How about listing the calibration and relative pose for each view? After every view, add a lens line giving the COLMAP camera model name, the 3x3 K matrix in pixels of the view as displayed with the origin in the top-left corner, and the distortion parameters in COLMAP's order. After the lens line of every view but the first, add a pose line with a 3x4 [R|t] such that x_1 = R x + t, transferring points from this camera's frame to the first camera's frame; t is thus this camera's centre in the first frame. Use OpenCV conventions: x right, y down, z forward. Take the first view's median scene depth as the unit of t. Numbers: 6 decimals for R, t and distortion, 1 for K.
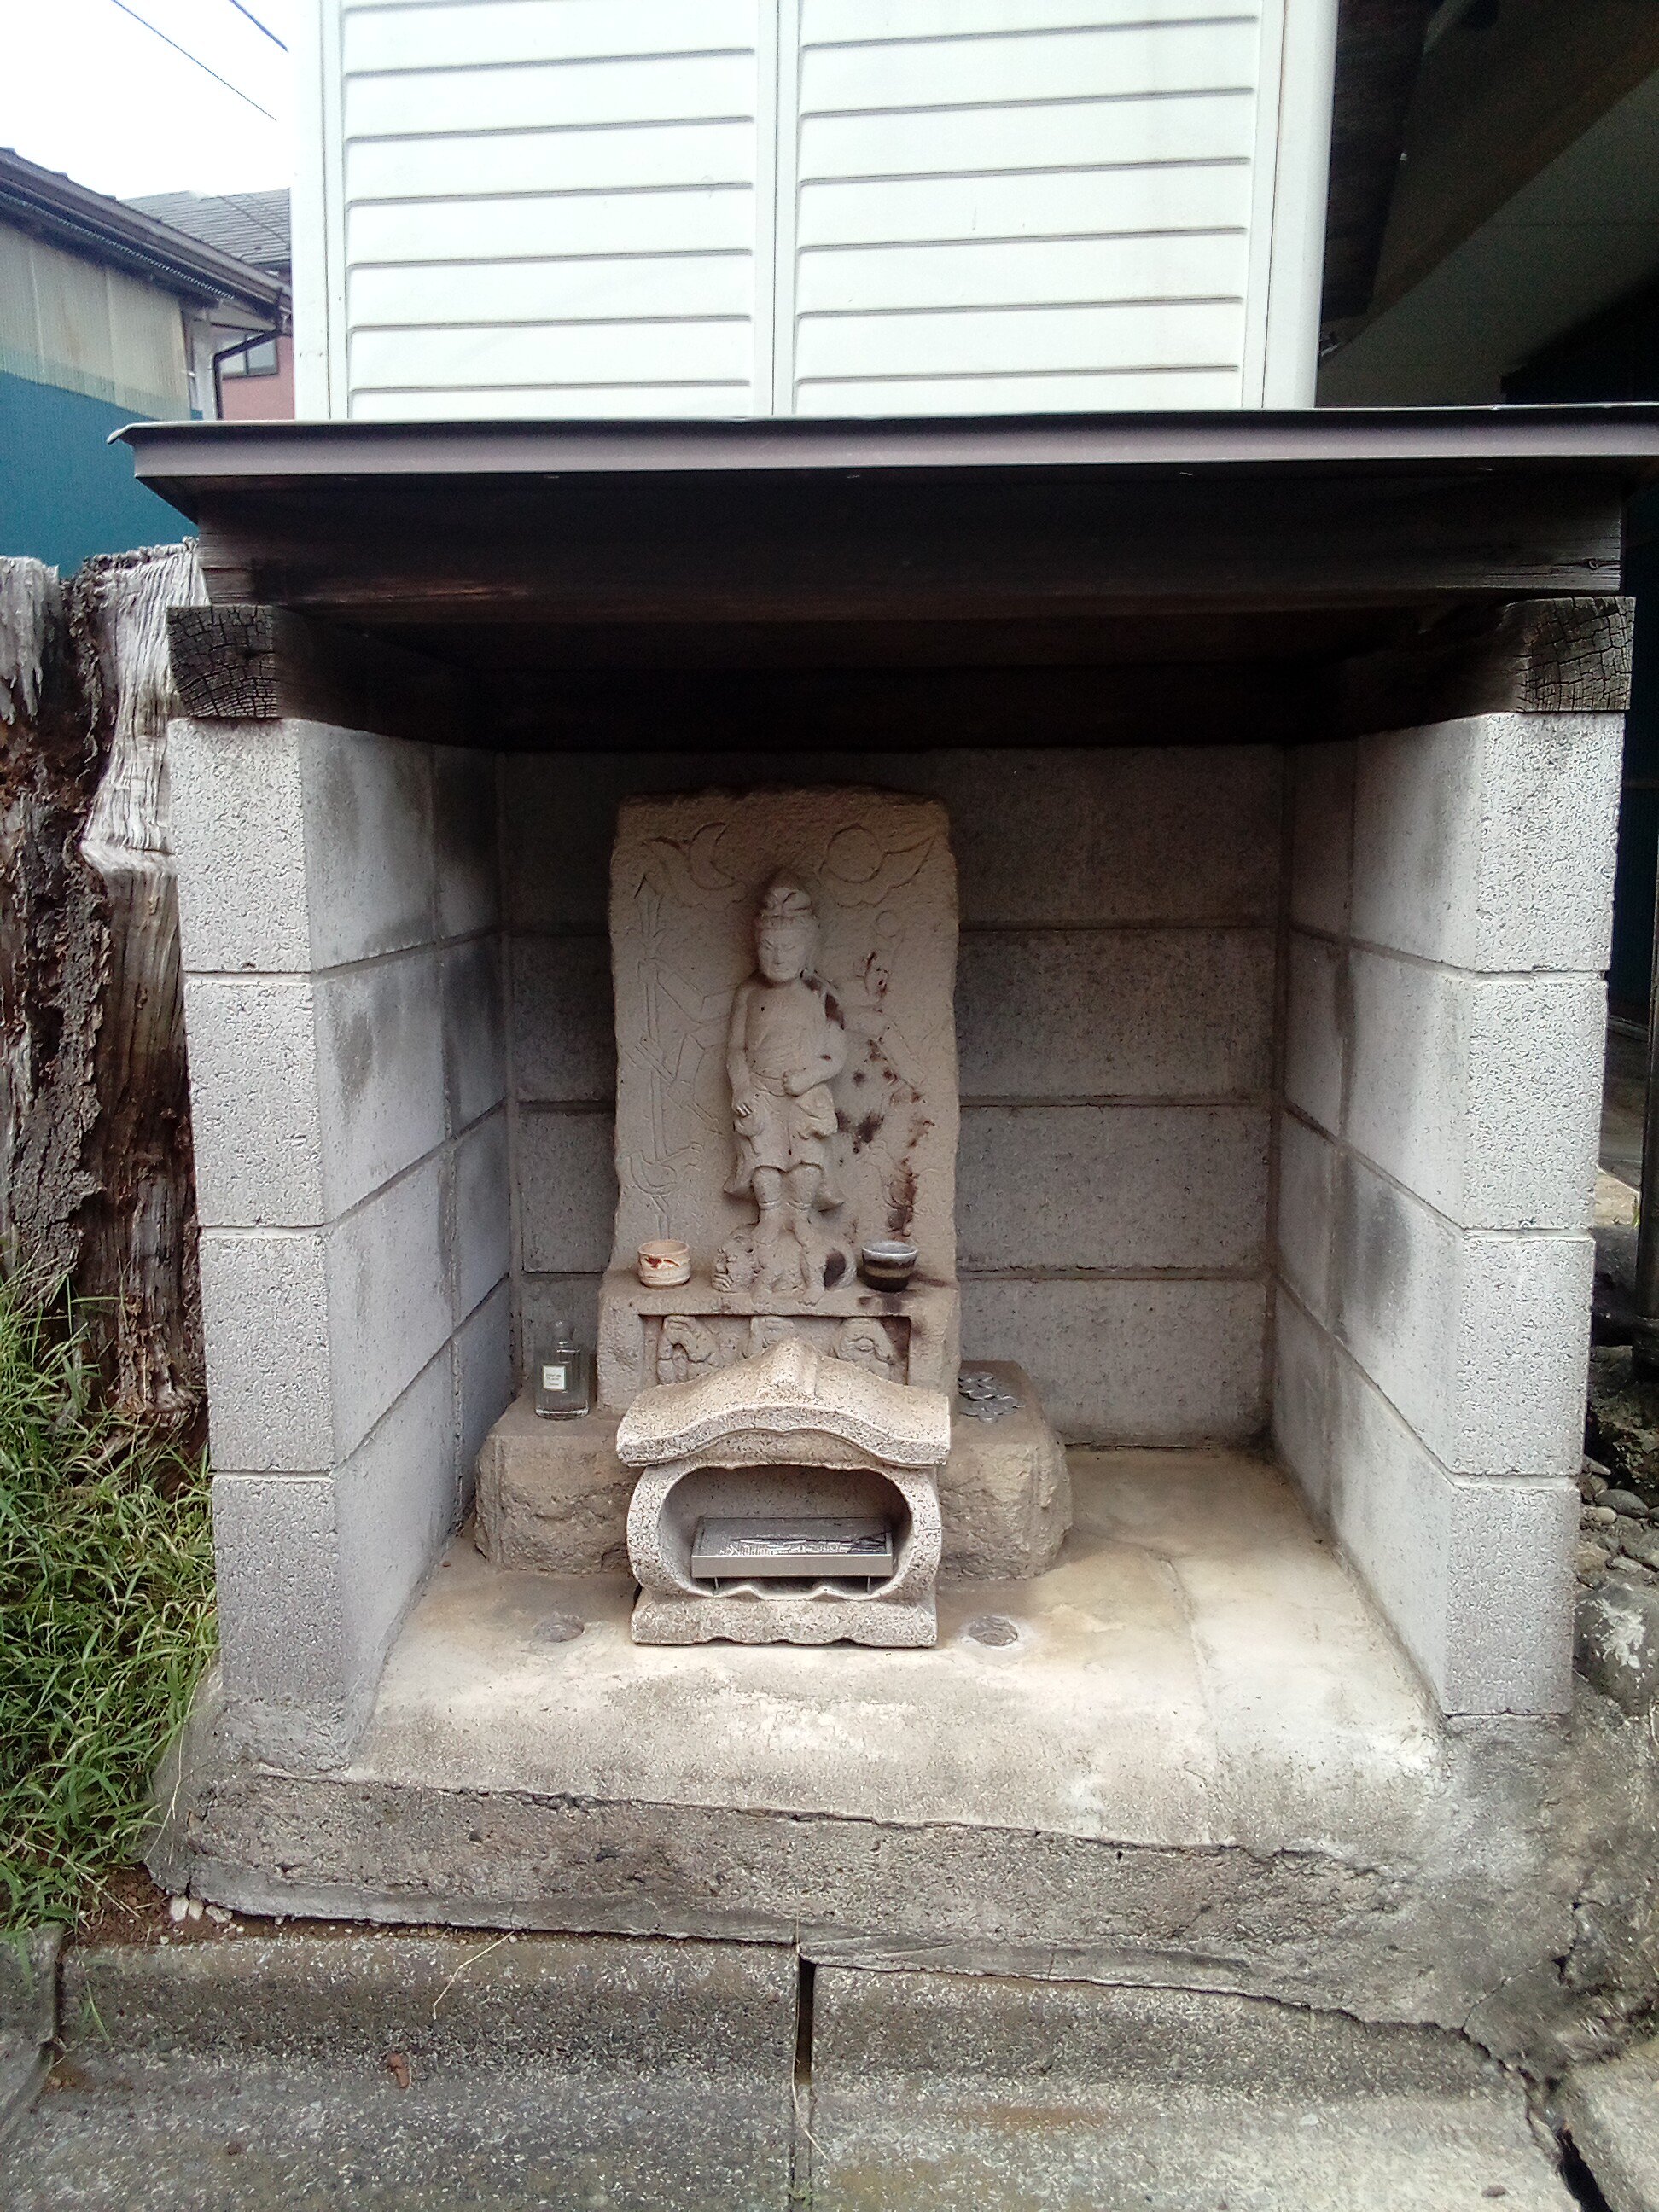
lens RADIAL K [[1952.6, 0, 829.5], [0, 1952.6, 1106.0], [0, 0, 1]] dist [0.039013, -0.013295]
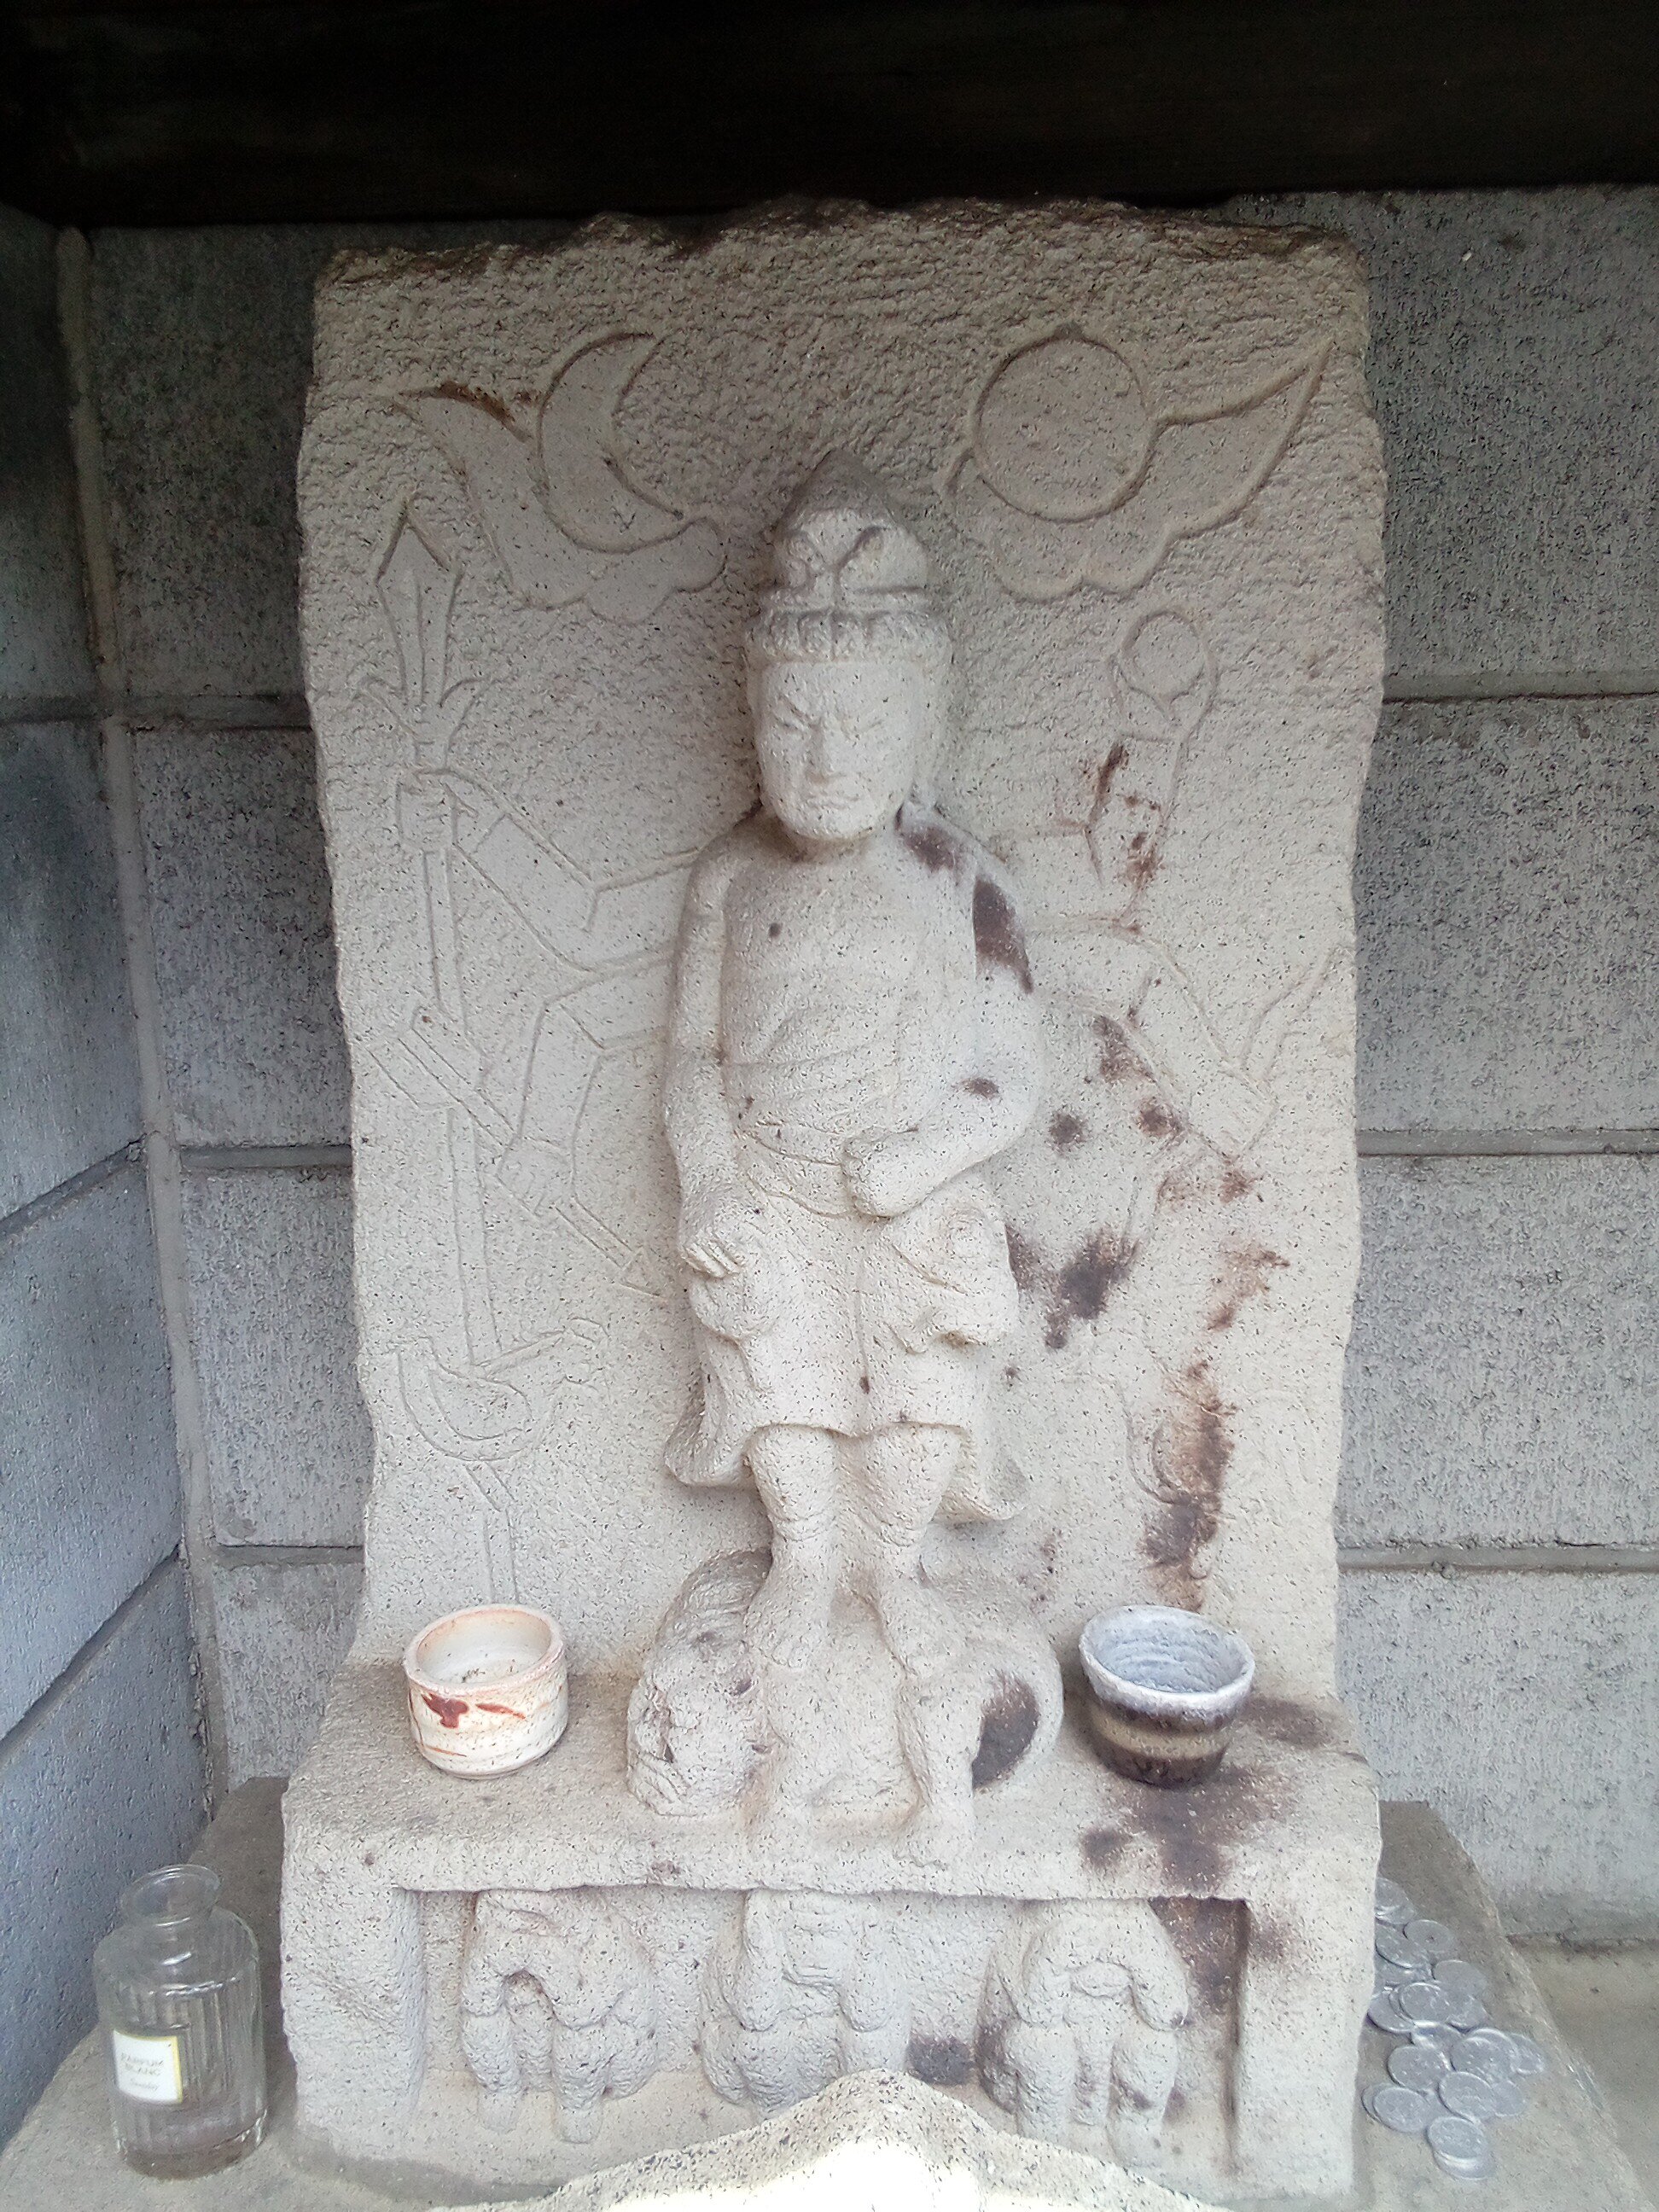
lens RADIAL K [[1952.6, 0, 829.5], [0, 1952.6, 1106.0], [0, 0, 1]] dist [0.039013, -0.013295]
pose [[0.999874, -0.006053, -0.014660, -0.020601], [0.007025, 0.997718, 0.067151, -0.041576], [0.014220, -0.067246, 0.997635, 0.672274]]
